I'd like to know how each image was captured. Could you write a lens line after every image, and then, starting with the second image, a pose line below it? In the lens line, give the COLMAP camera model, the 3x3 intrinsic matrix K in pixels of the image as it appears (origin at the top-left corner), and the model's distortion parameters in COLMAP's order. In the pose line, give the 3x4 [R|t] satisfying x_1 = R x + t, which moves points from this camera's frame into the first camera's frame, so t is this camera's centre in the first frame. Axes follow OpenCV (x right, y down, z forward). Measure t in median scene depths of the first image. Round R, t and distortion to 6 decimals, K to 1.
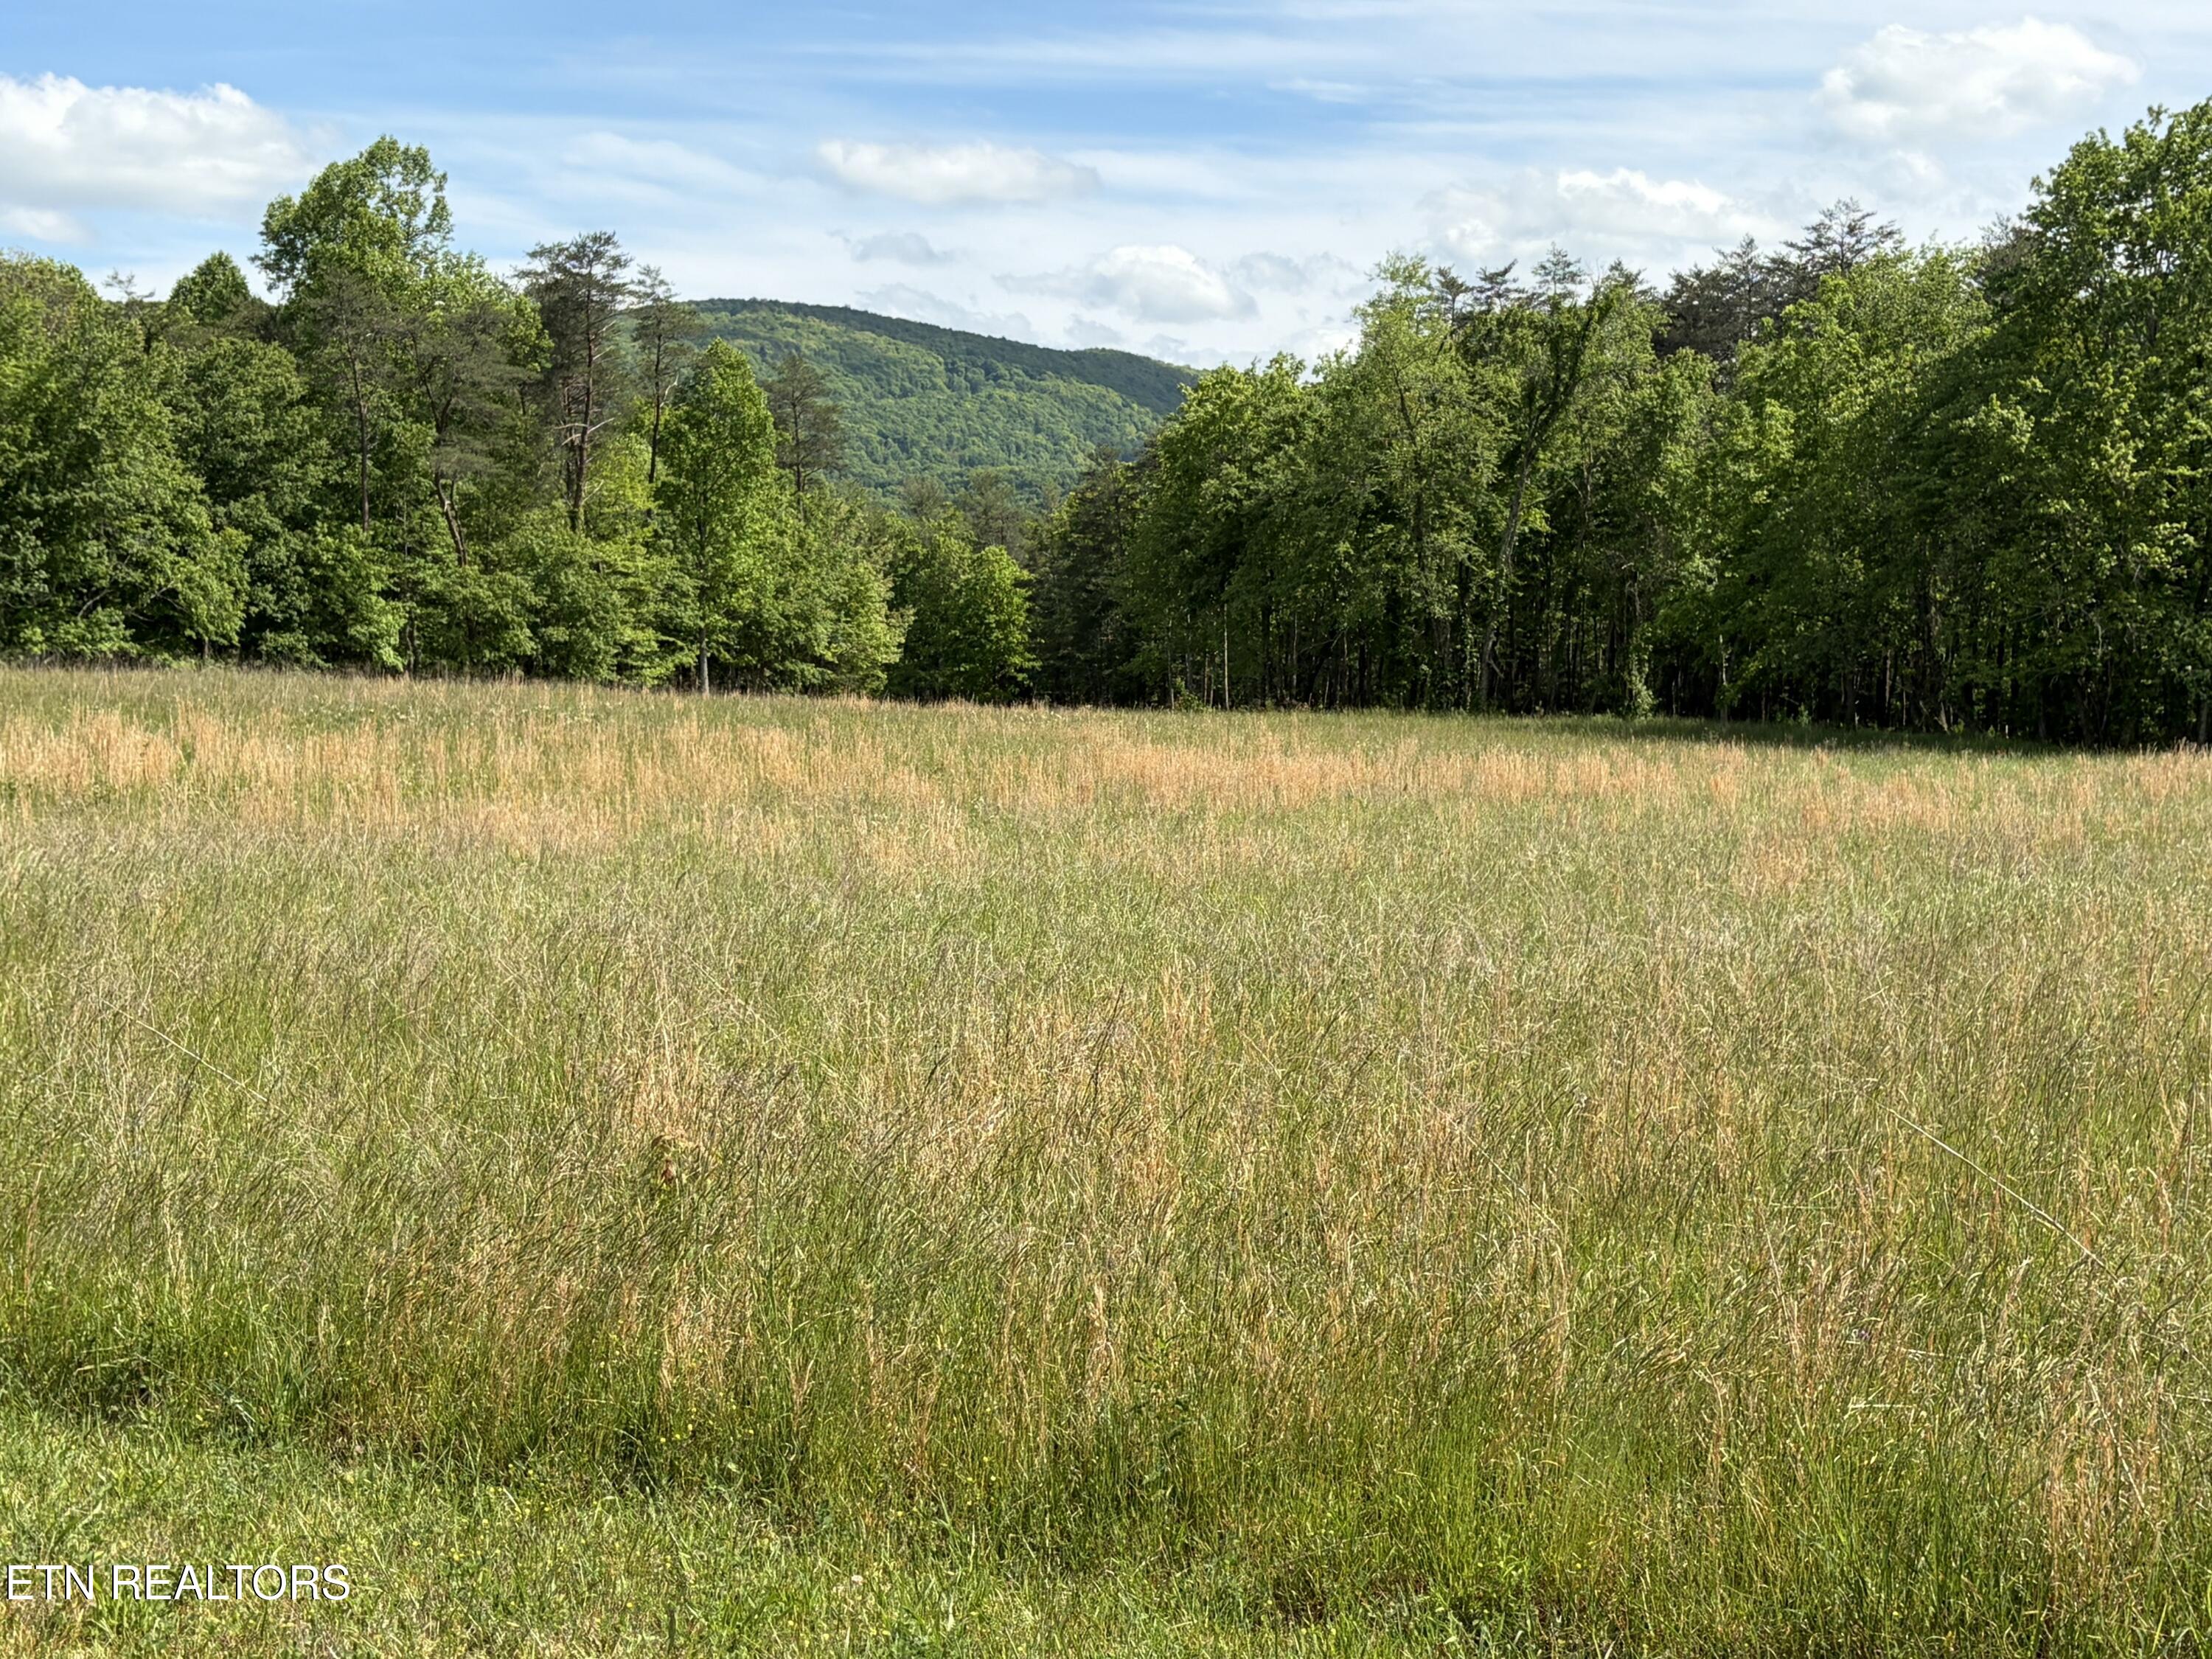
lens RADIAL K [[3074.8, 0, 1106.0], [0, 3074.8, 829.5], [0, 0, 1]] dist [0.109489, -0.437582]
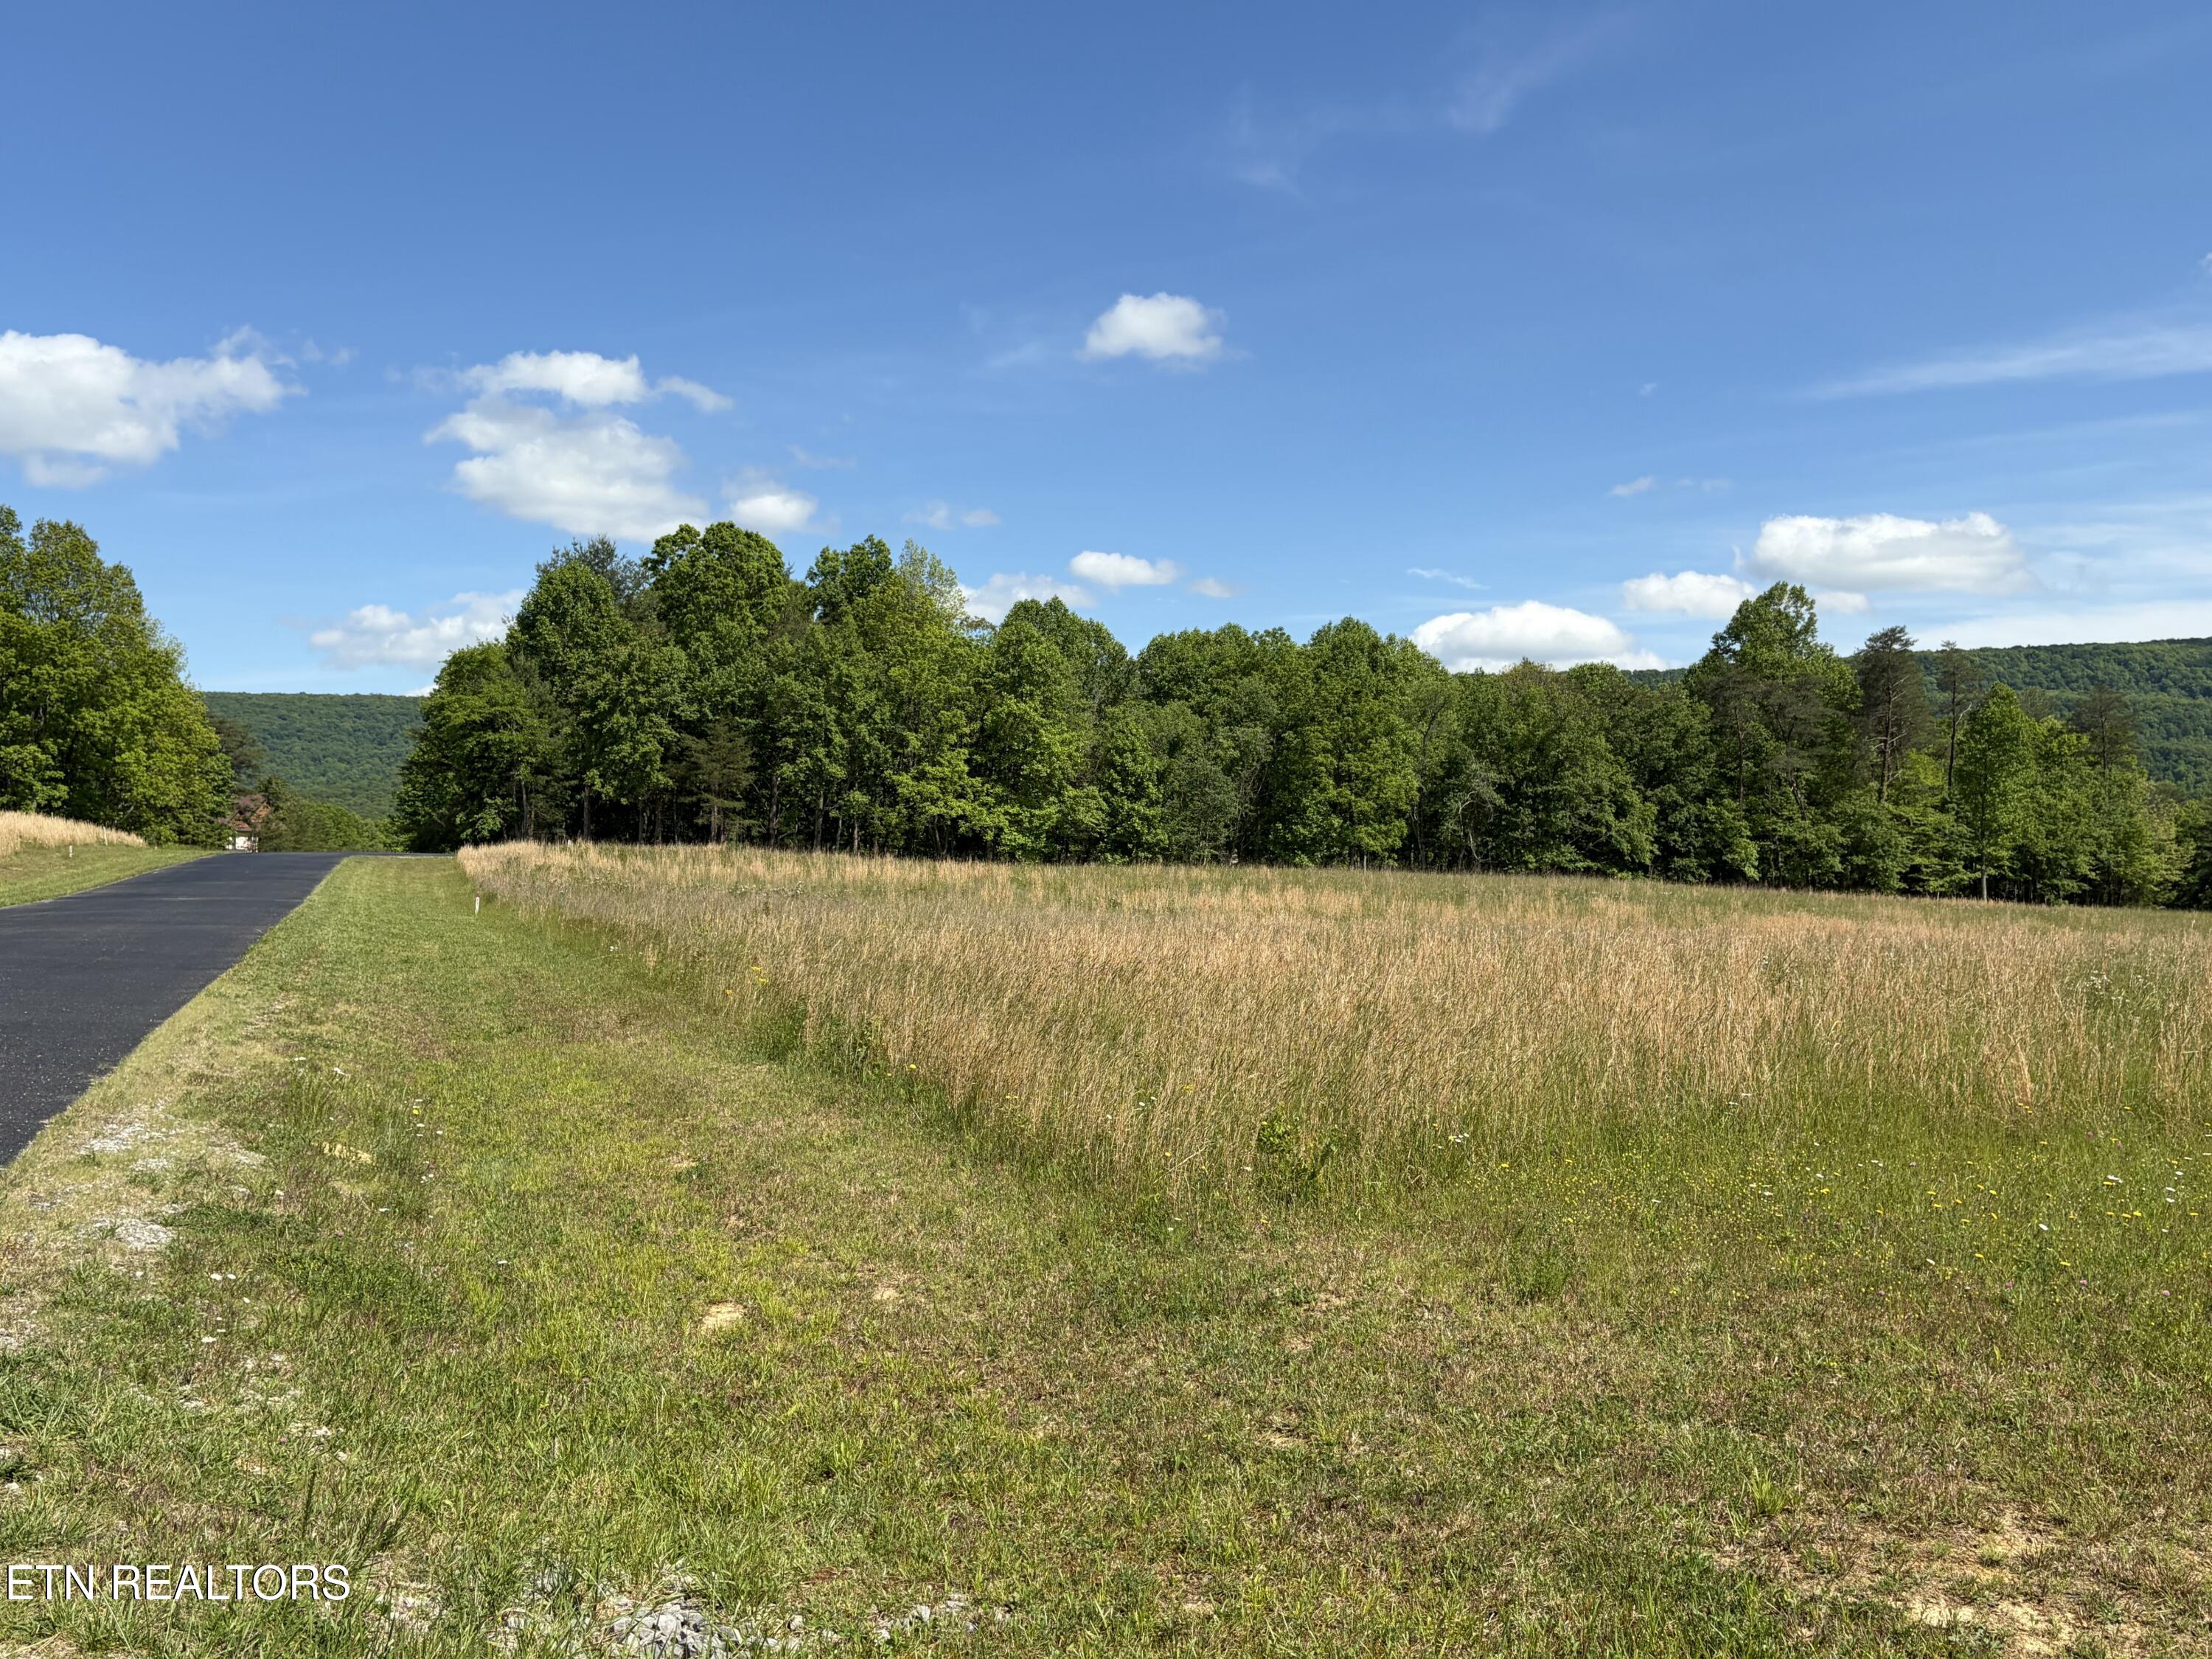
lens RADIAL K [[1920.4, 0, 1117.4], [0, 1920.4, 802.7], [0, 0, 1]] dist [0.099307, -0.188316]
pose [[0.763481, -0.011870, -0.645721, 0.210012], [-0.048086, 0.996011, -0.075165, 0.006077], [0.644038, 0.088437, 0.759864, -0.093142]]
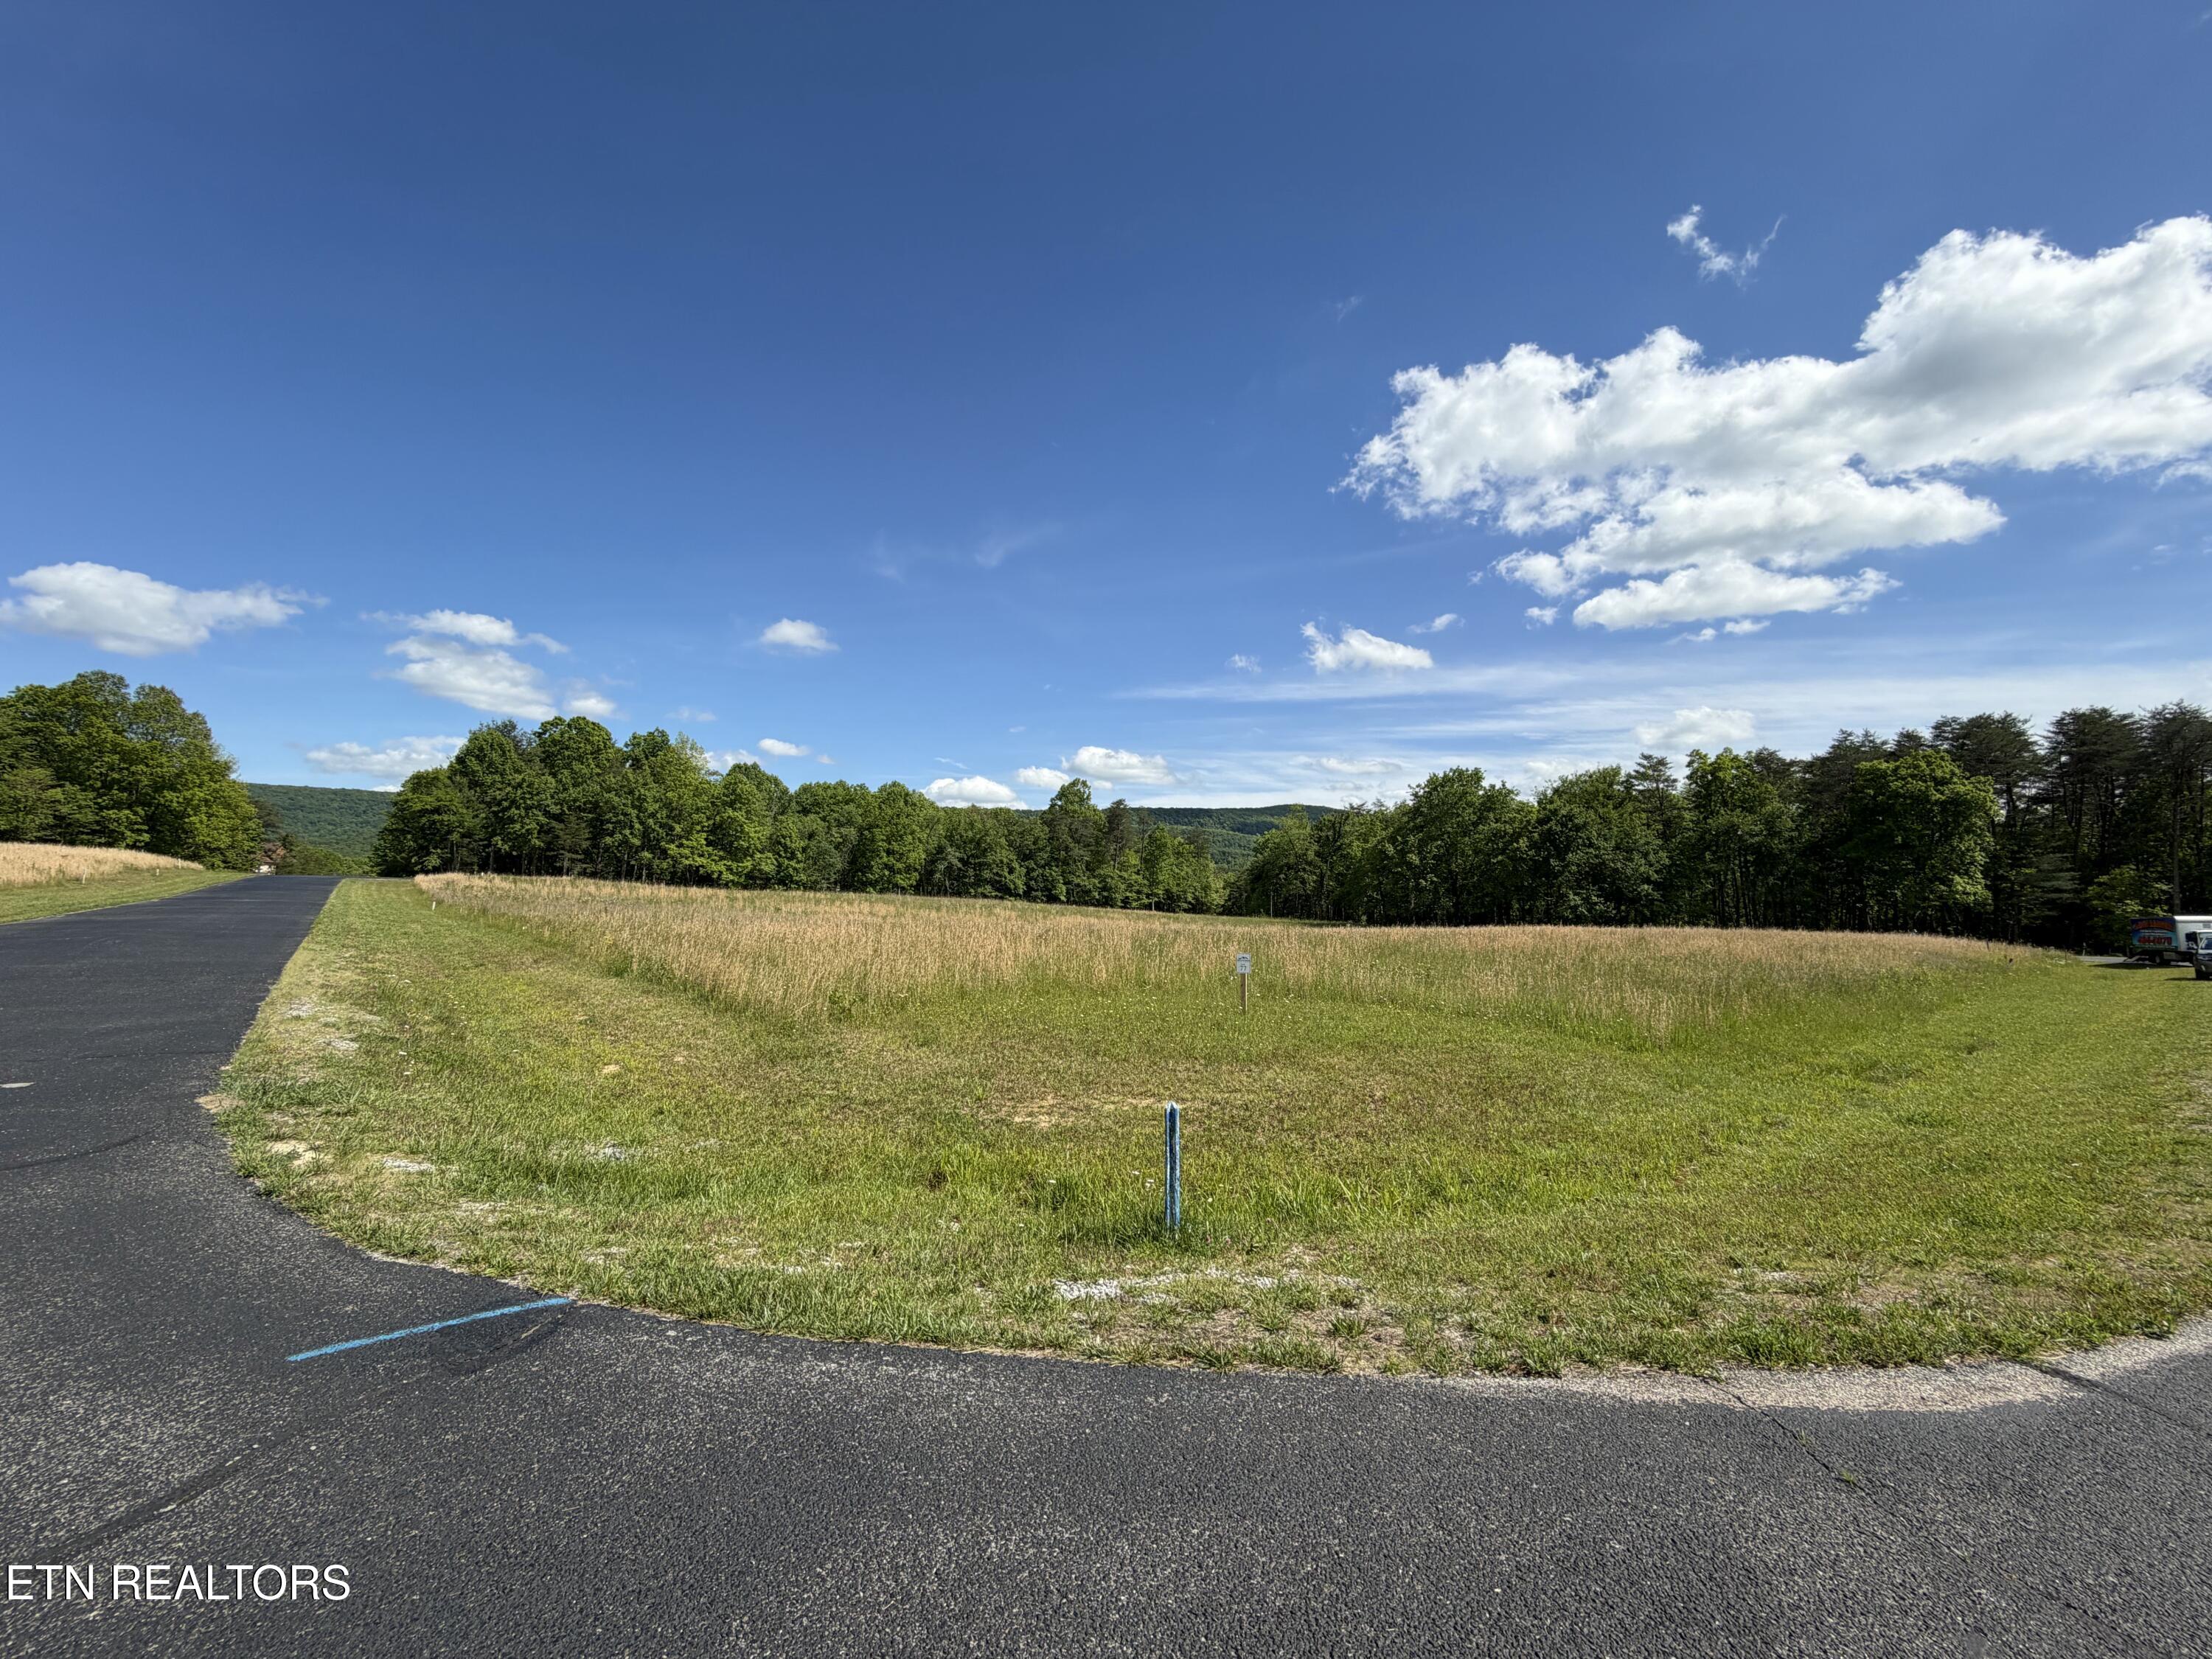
lens RADIAL K [[877.9, 0, 1099.2], [0, 877.9, 821.0], [0, 0, 1]] dist [-0.003465, 0.000319]
pose [[0.937577, -0.003980, -0.347754, 0.232209], [-0.047887, 0.988933, -0.140425, 0.006462], [0.344465, 0.148312, 0.927010, -0.119518]]
